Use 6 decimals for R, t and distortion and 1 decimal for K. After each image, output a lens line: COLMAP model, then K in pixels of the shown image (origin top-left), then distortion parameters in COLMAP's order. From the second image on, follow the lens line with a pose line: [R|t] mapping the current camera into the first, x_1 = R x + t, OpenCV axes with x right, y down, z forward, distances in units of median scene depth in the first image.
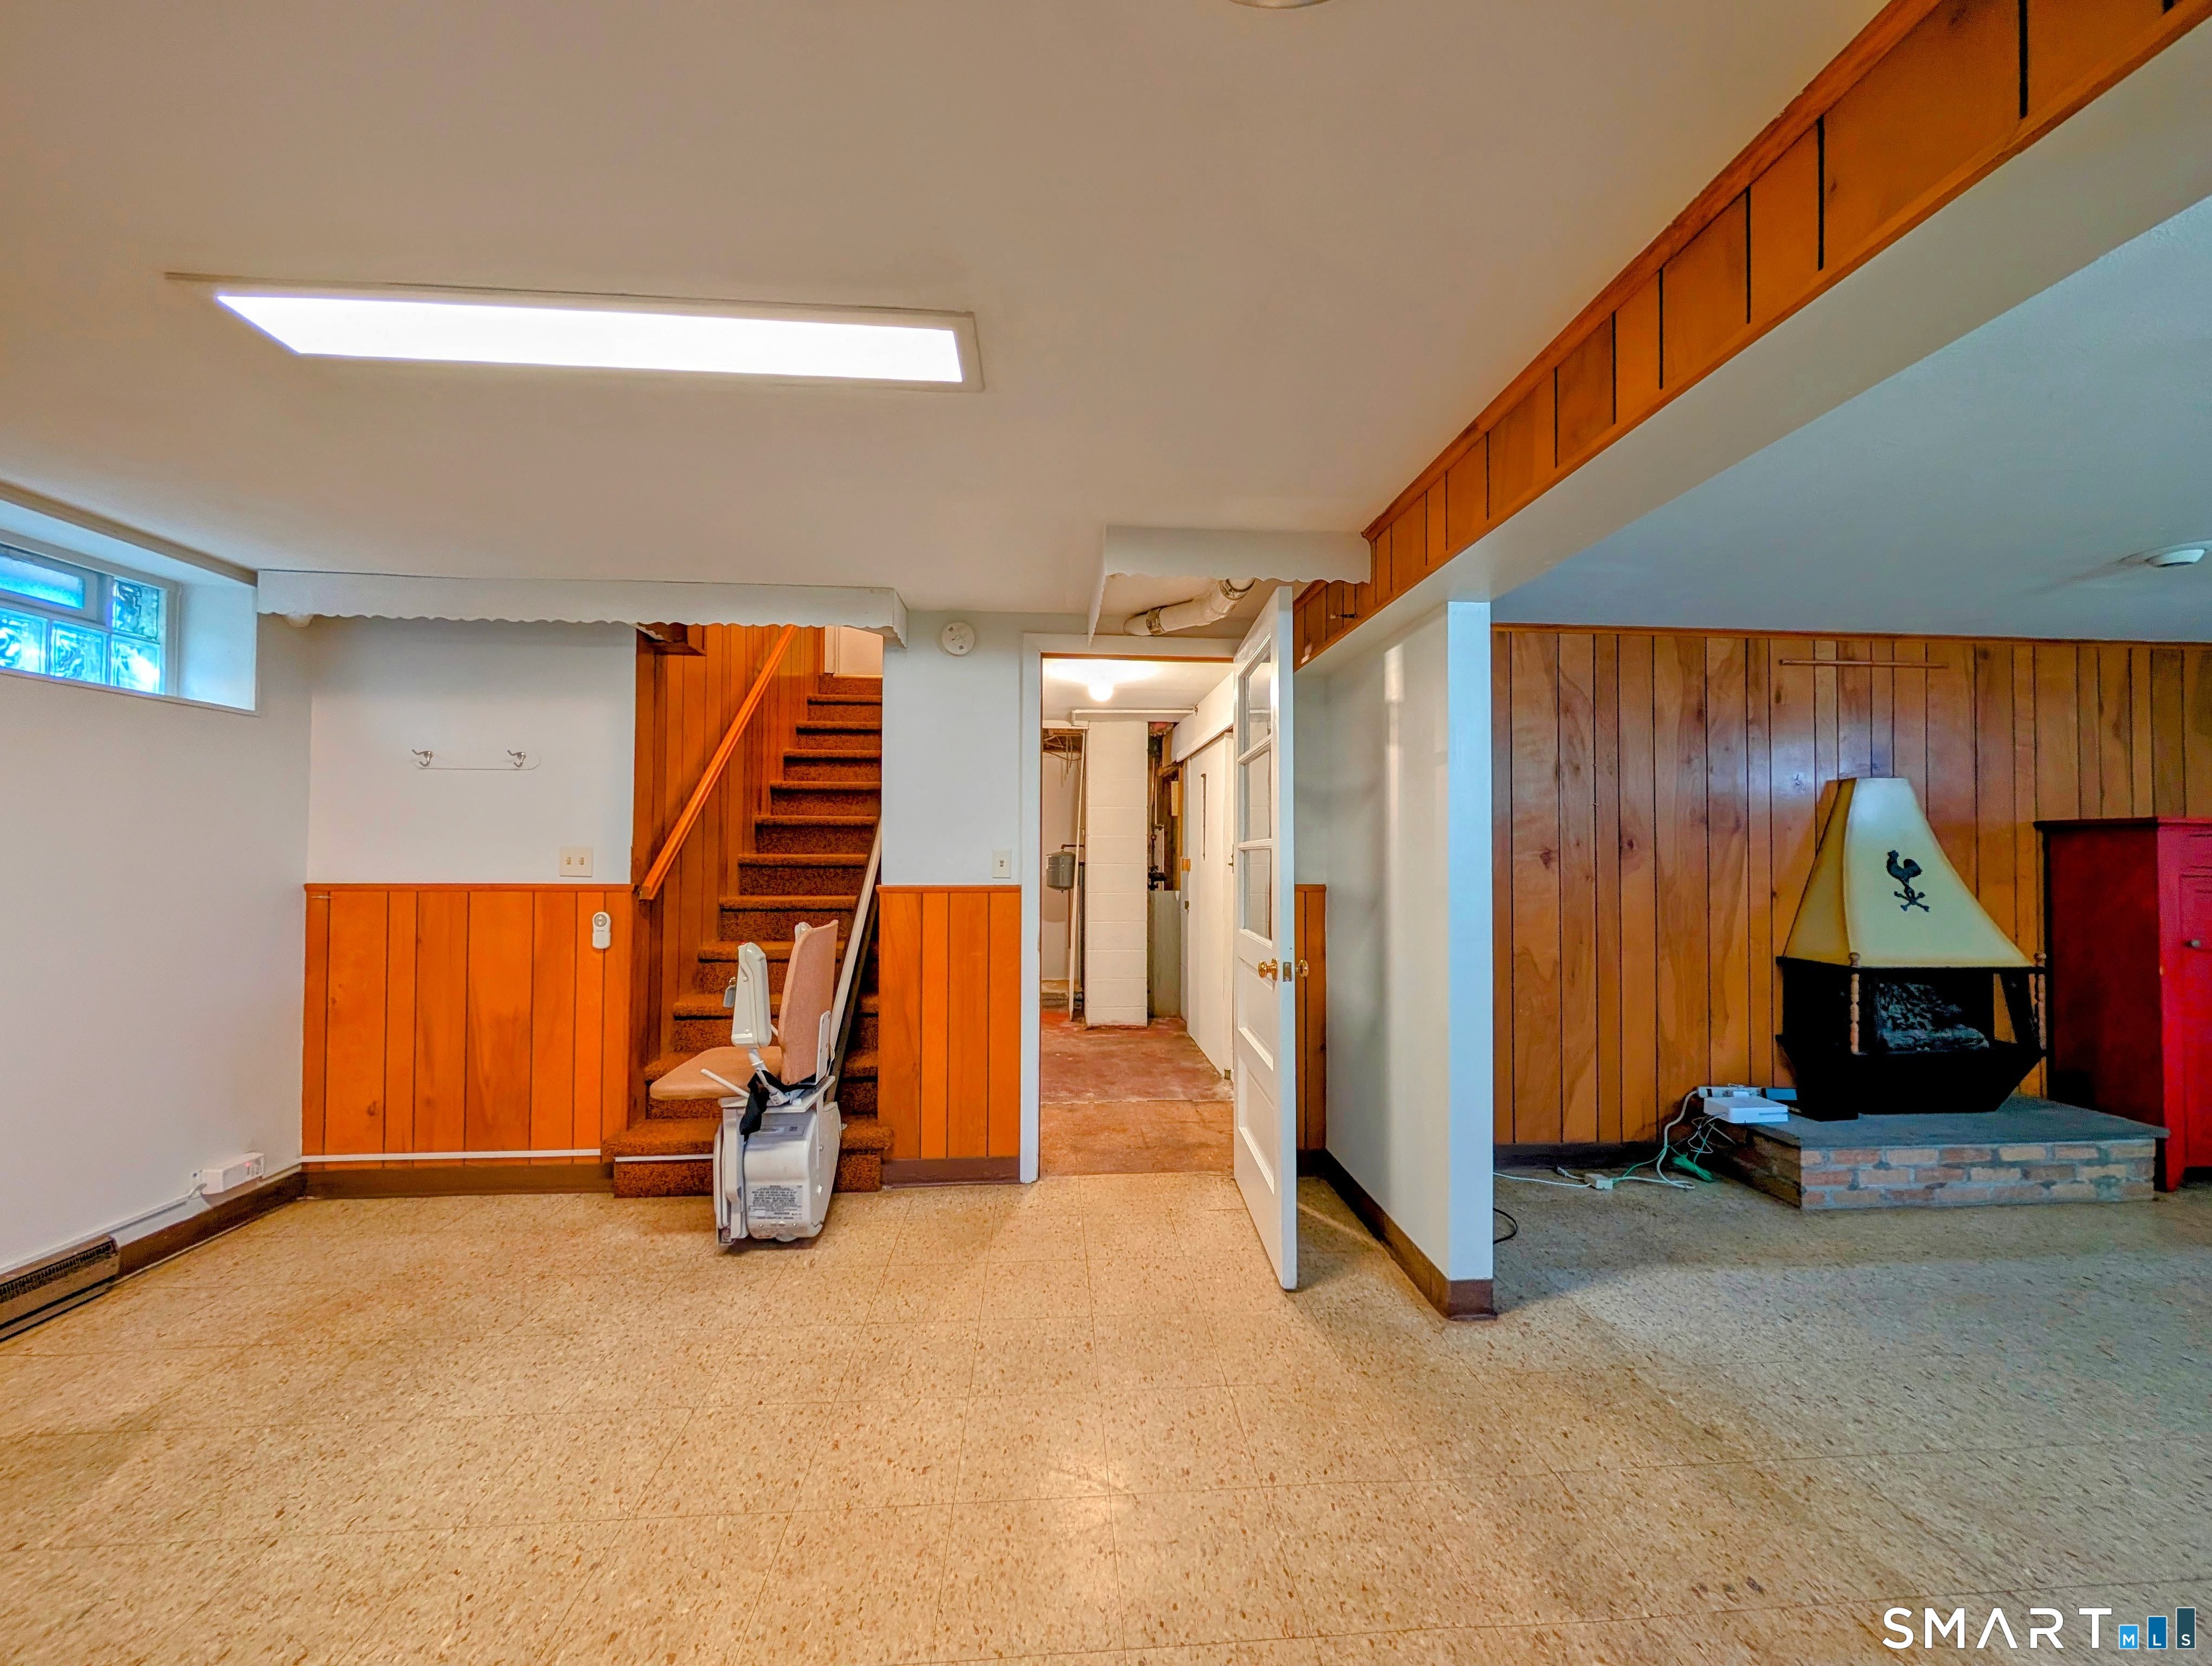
lens RADIAL K [[800.8, 0, 1105.9], [0, 800.8, 836.5], [0, 0, 1]] dist [-0.000753, -0.000160]
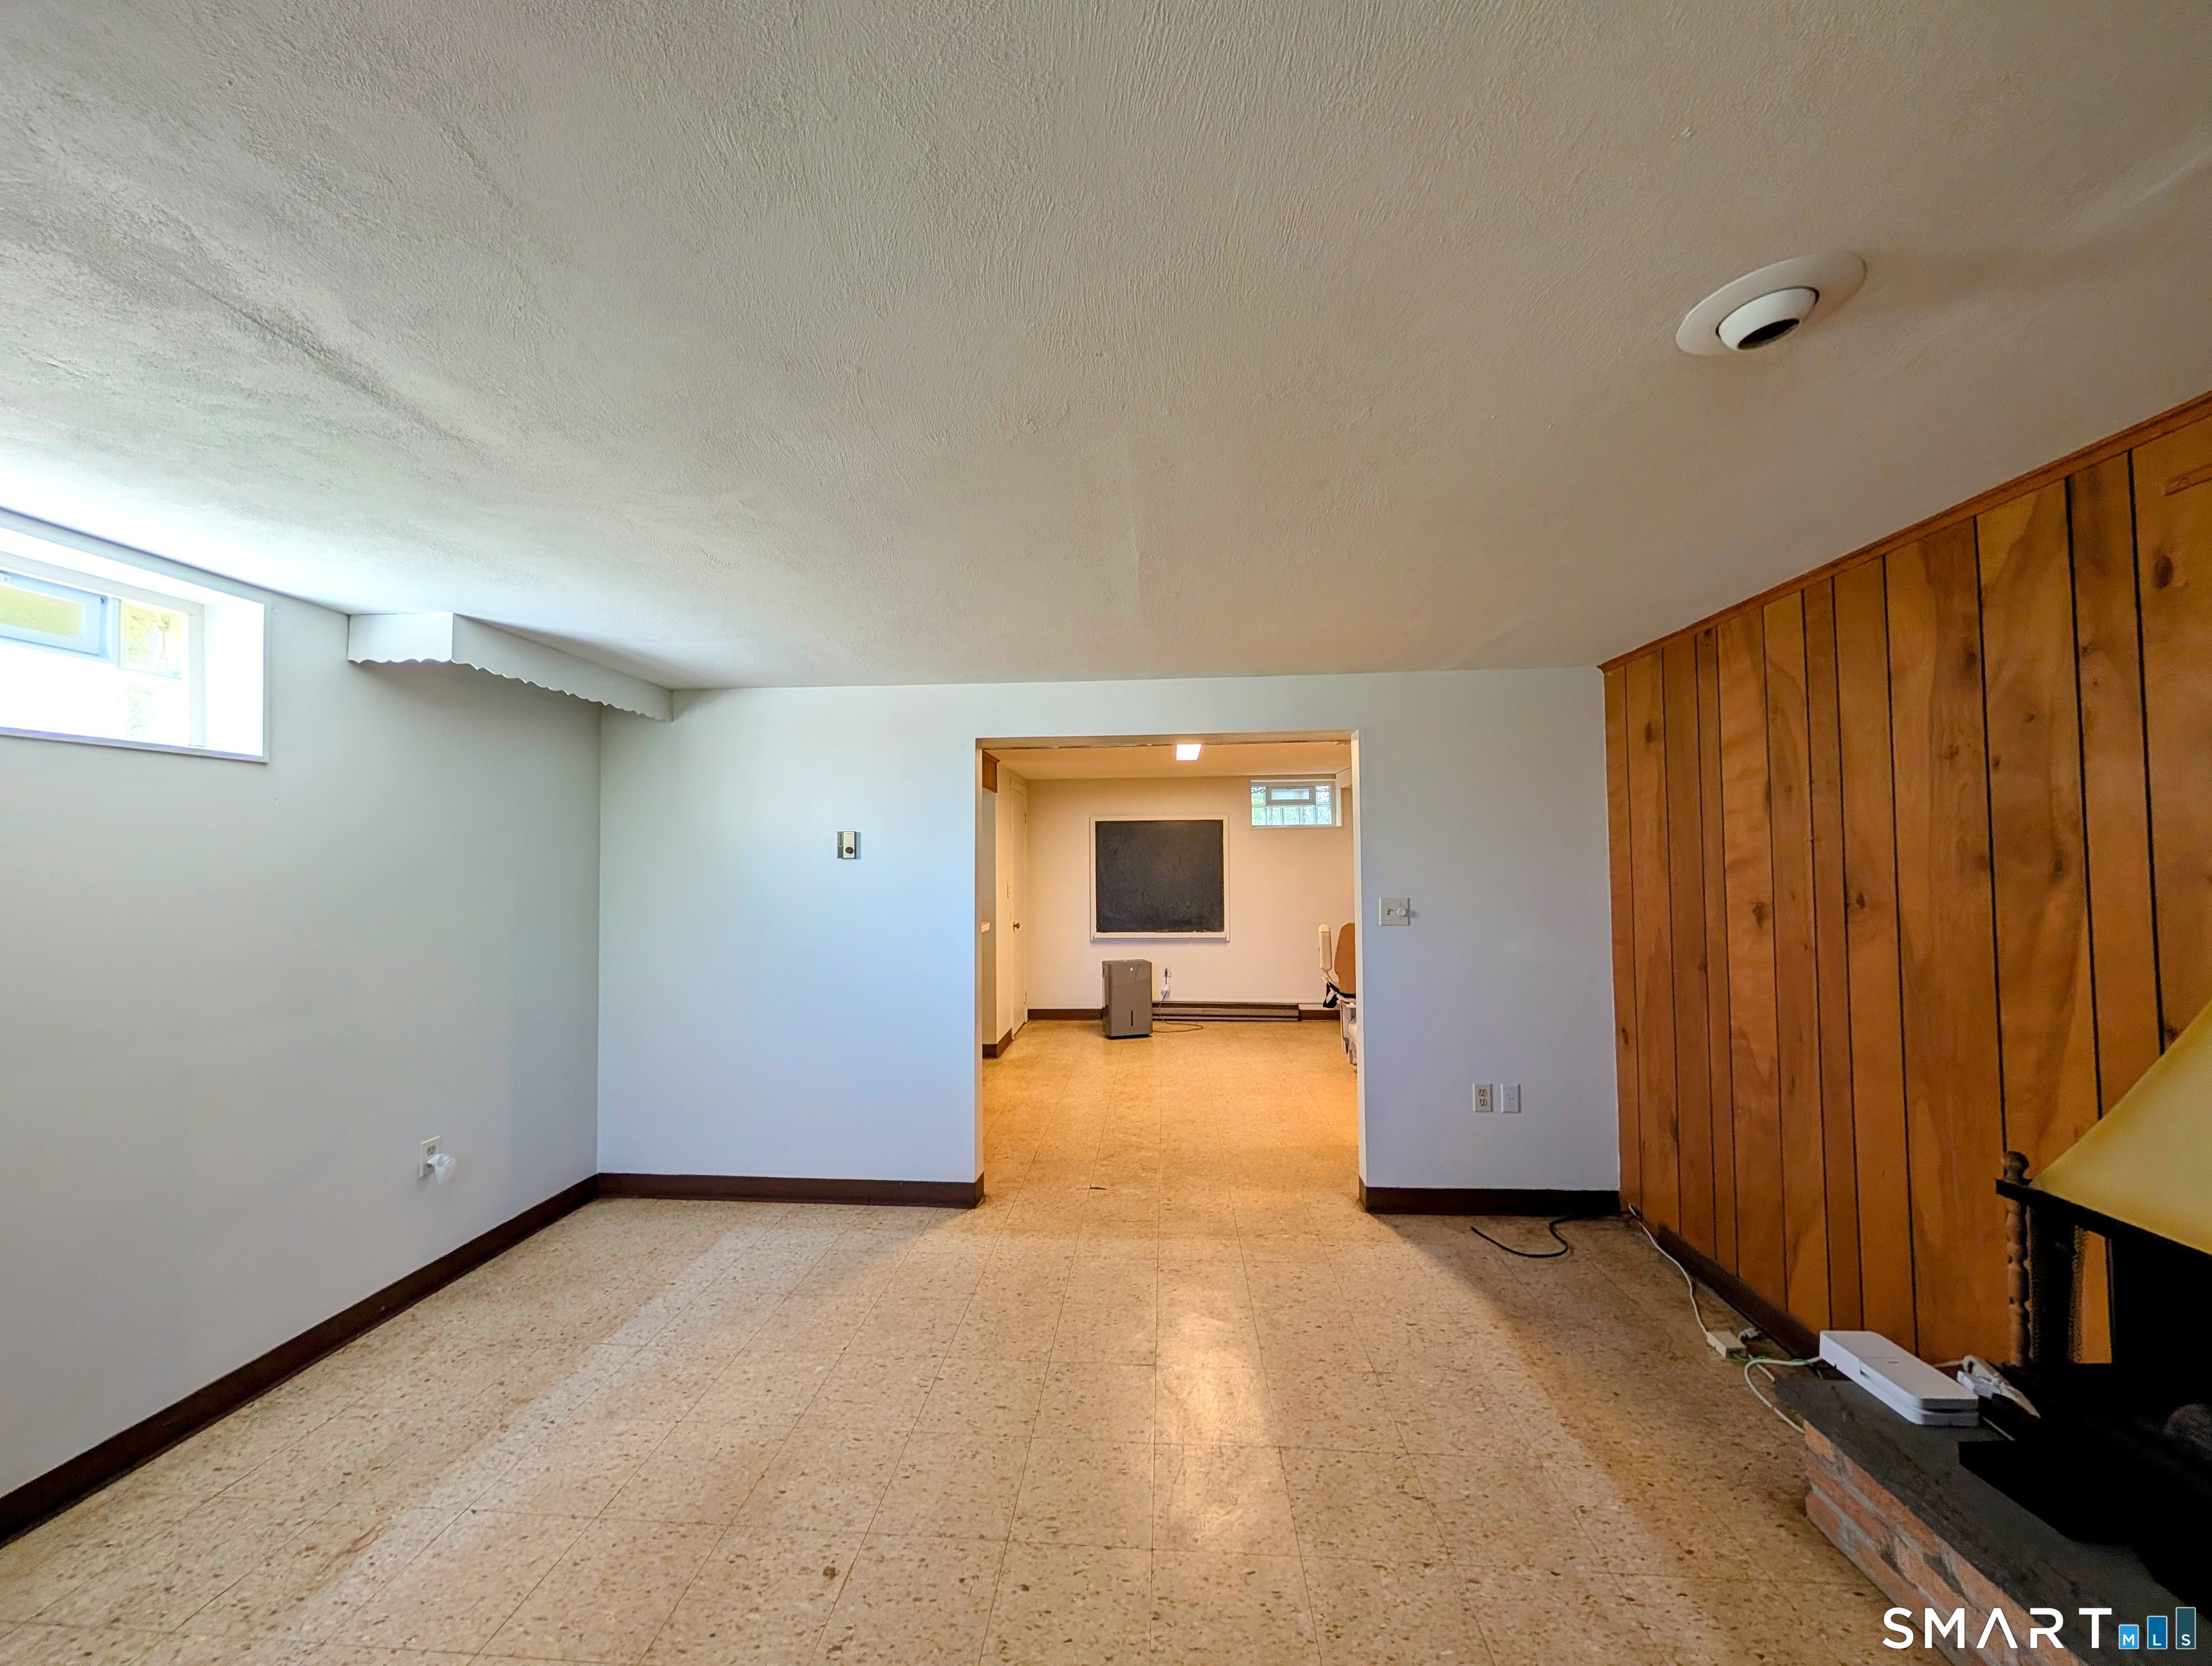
lens RADIAL K [[872.3, 0, 1105.9], [0, 872.3, 868.1], [0, 0, 1]] dist [0.000170, -0.000058]
pose [[0.987273, -0.011229, -0.158641, 0.219510], [0.007809, 0.999724, -0.022165, -0.007028], [0.158846, 0.020644, 0.987088, 0.280584]]
